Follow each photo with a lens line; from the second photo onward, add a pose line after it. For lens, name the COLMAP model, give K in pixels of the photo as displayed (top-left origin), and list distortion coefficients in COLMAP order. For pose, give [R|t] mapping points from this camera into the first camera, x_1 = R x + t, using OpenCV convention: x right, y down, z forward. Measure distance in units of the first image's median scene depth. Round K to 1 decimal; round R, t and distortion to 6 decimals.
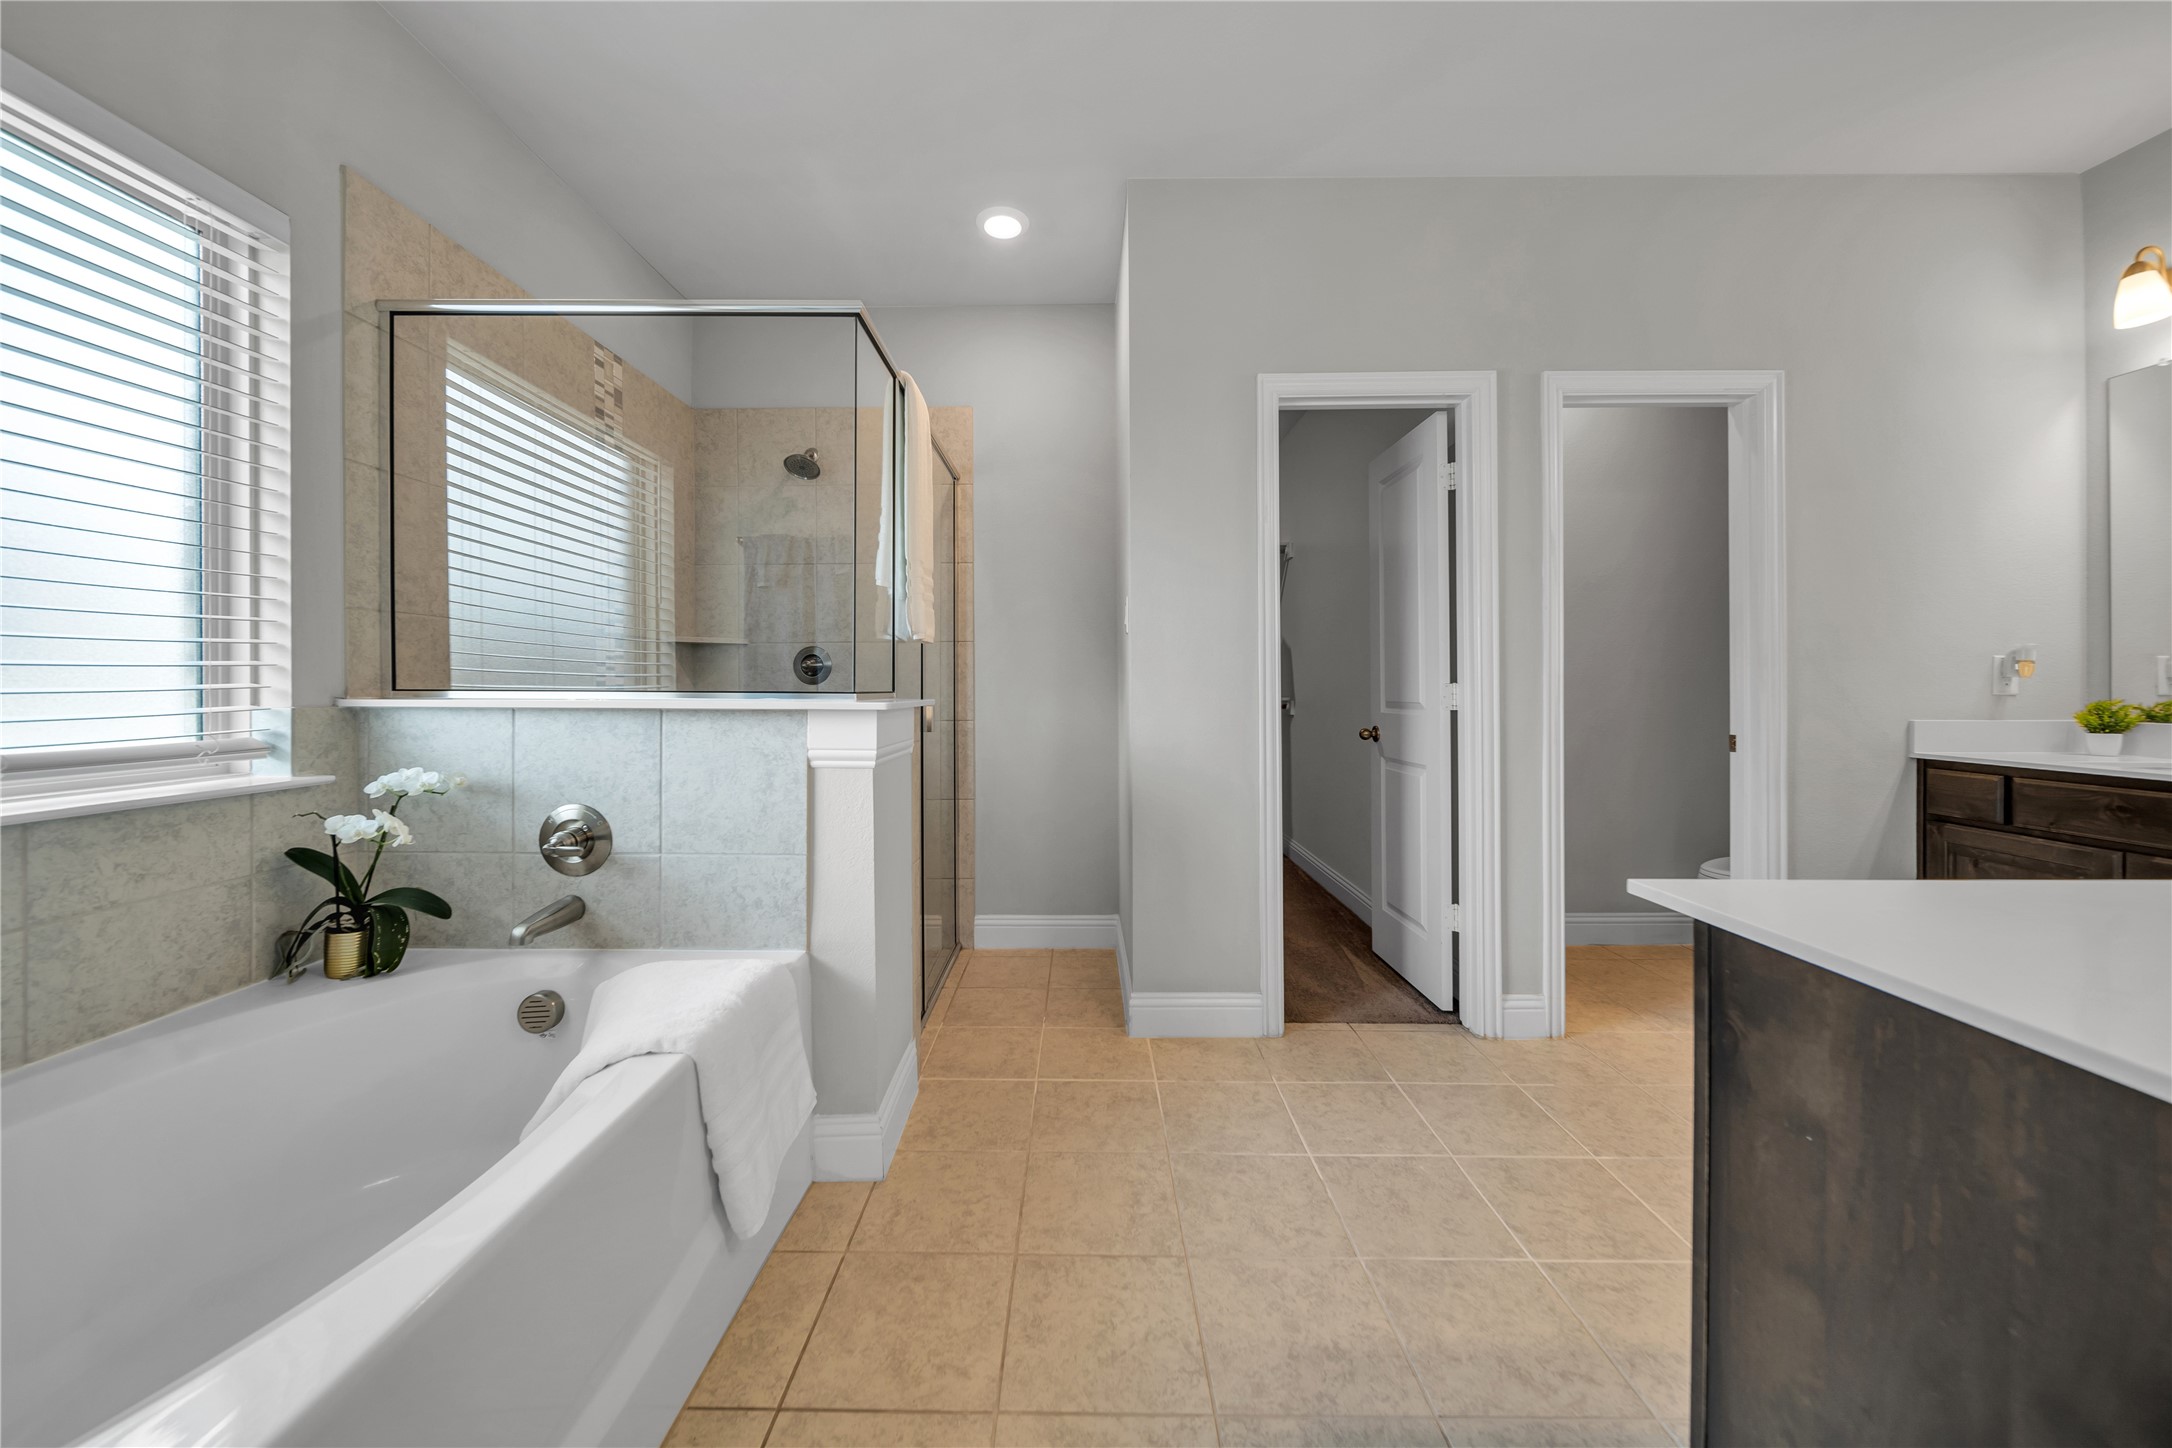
lens RADIAL K [[776.9, 0, 1082.0], [0, 776.9, 689.0], [0, 0, 1]] dist [-0.000136, -0.000075]
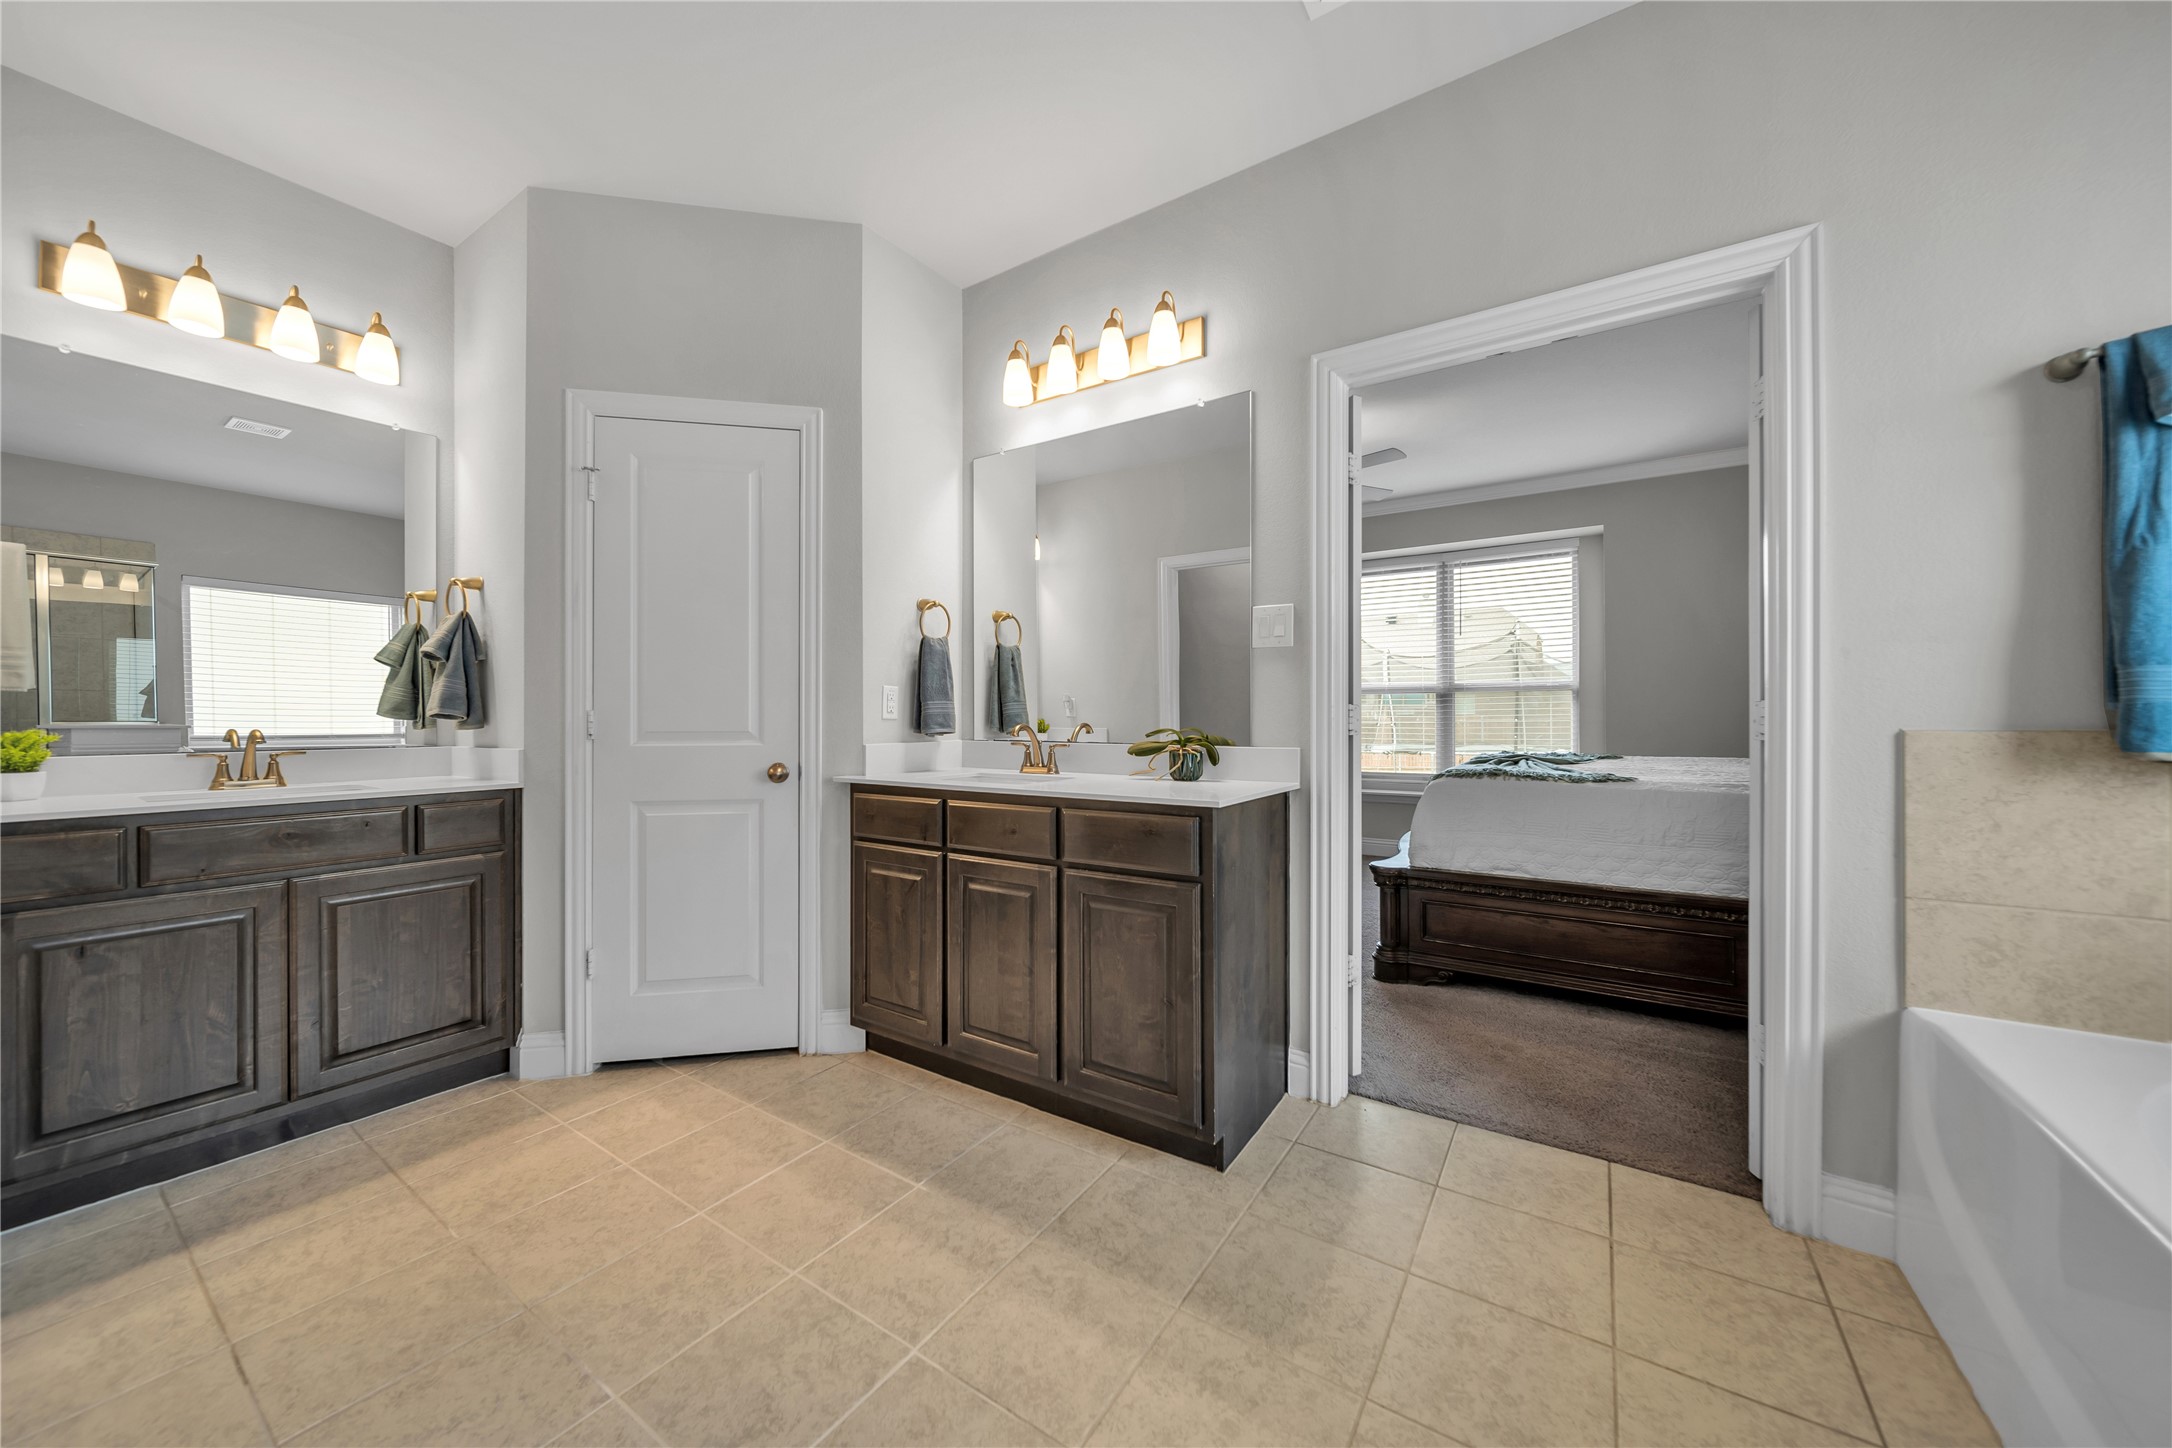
lens RADIAL K [[776.9, 0, 1072.8], [0, 776.9, 719.6], [0, 0, 1]] dist [-0.000136, -0.000075]
pose [[-0.830666, 0.002800, 0.556764, -0.085264], [0.005163, 0.999983, 0.002674, 0.011152], [-0.556747, 0.005096, -0.830666, 2.033056]]
